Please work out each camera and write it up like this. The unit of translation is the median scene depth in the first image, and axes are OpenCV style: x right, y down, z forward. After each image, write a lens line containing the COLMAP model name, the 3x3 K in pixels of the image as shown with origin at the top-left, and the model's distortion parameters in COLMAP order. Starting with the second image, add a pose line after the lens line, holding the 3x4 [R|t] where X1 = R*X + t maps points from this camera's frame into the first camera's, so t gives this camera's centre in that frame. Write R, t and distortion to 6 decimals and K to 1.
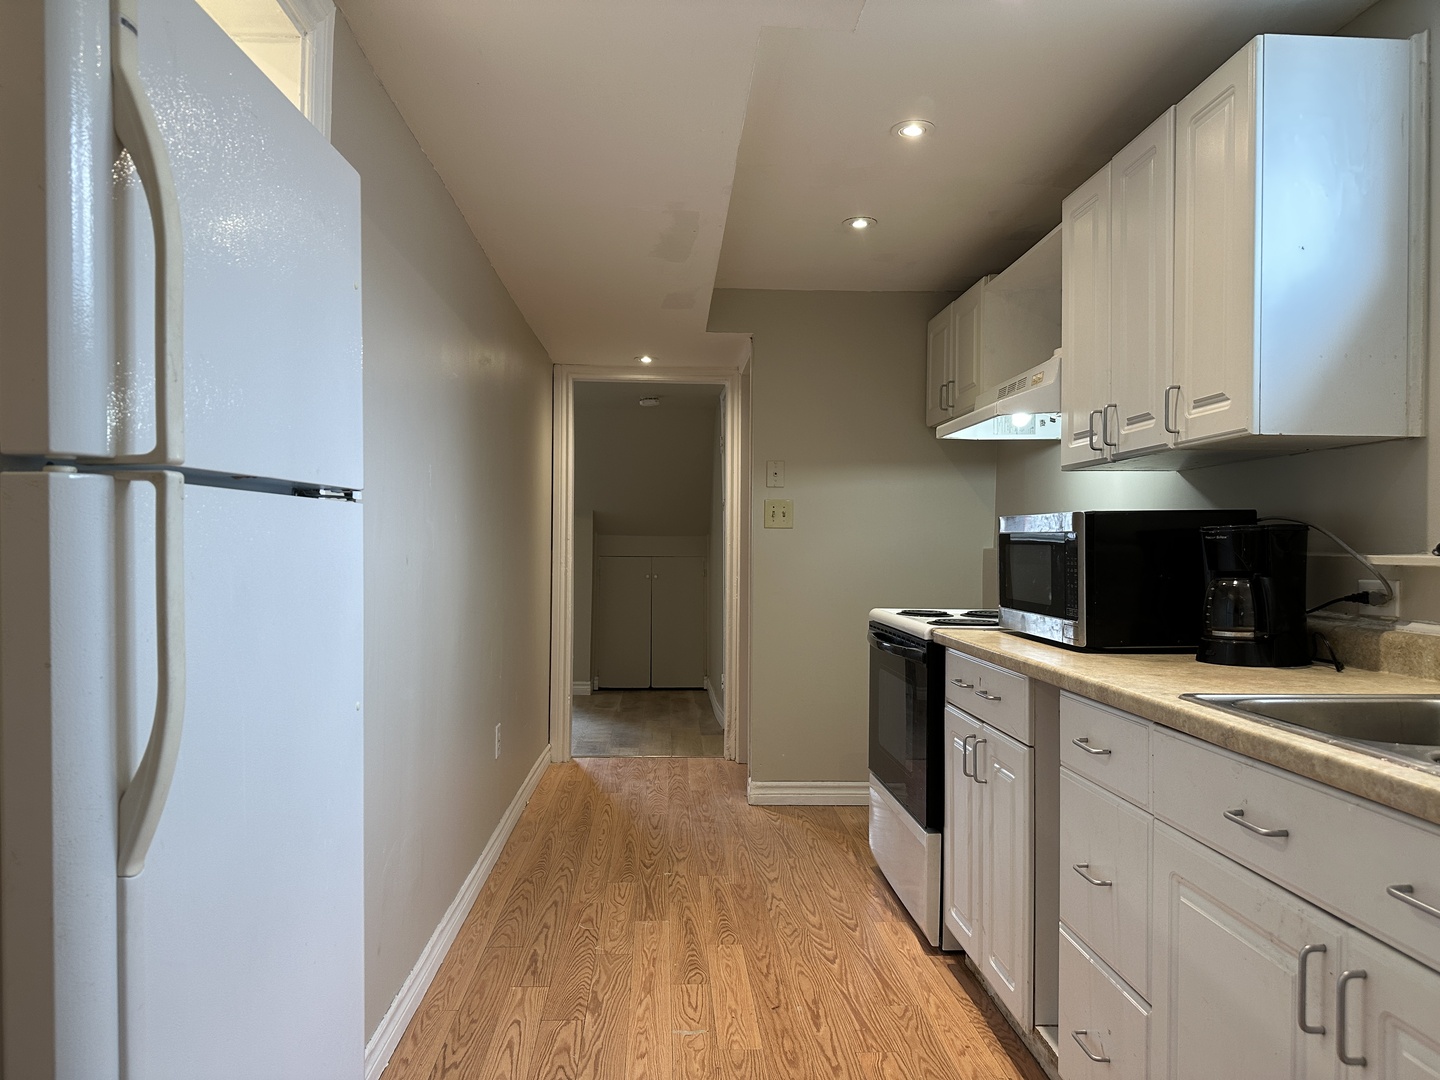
lens RADIAL K [[1029.6, 0, 719.5], [0, 1029.6, 544.1], [0, 0, 1]] dist [0.104137, -0.100434]
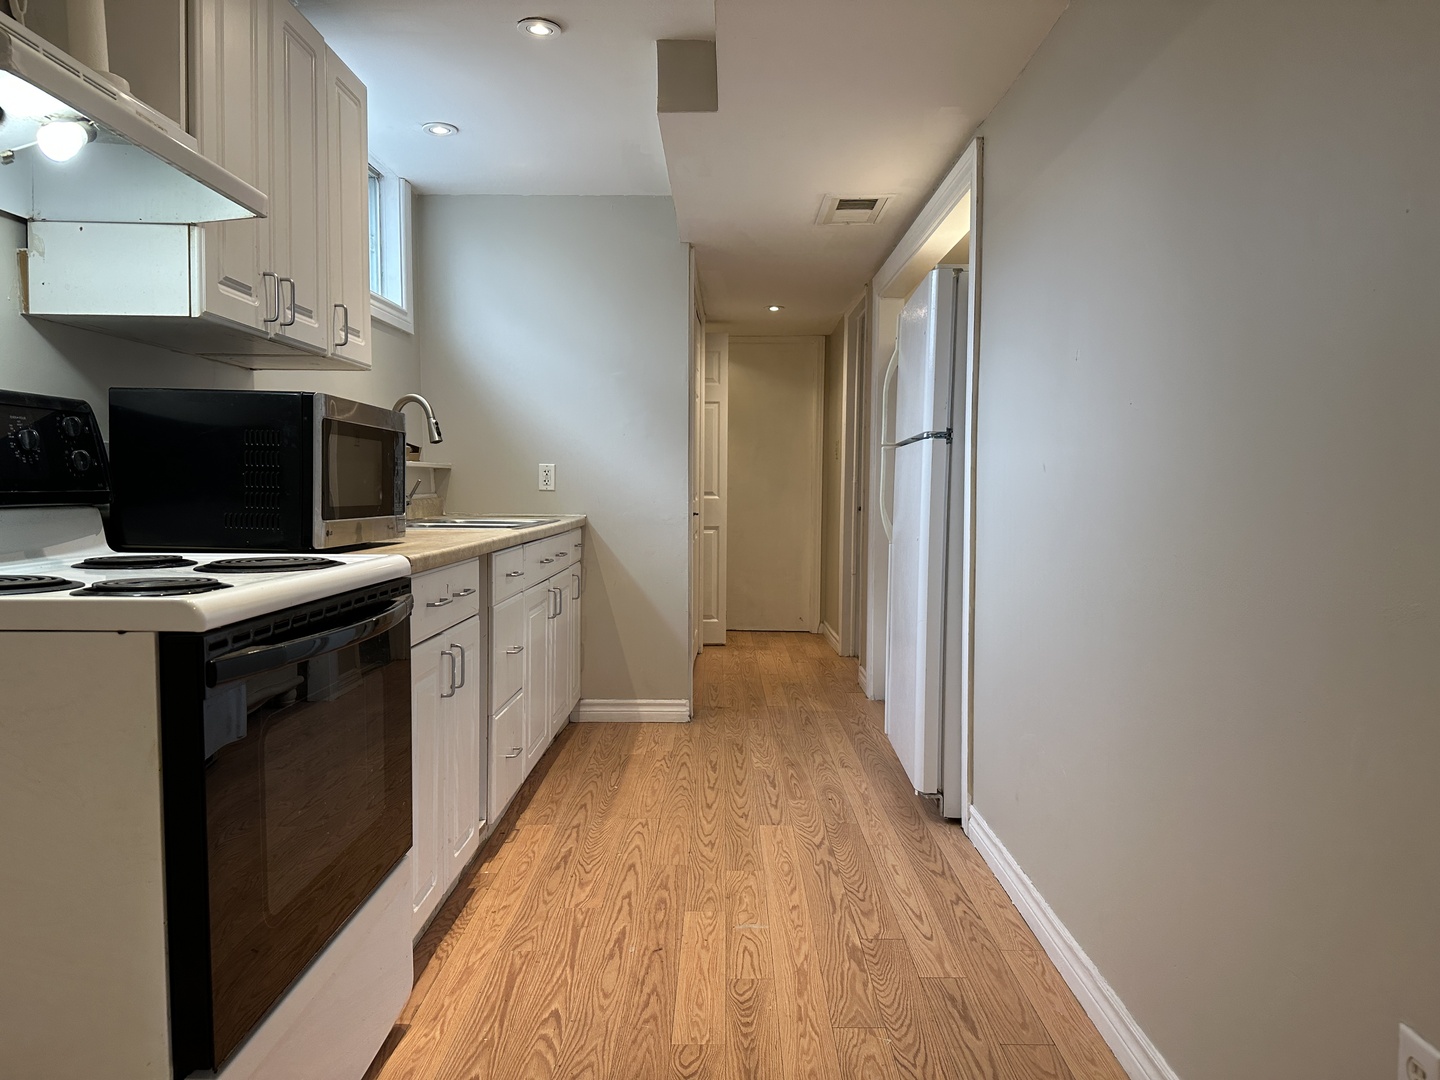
lens RADIAL K [[1029.6, 0, 721.2], [0, 1029.6, 539.0], [0, 0, 1]] dist [0.104137, -0.100434]
pose [[-0.997885, -0.018759, 0.062233, -0.052486], [-0.015344, 0.998374, 0.054901, 0.032317], [-0.063162, 0.053830, -0.996551, 1.907611]]
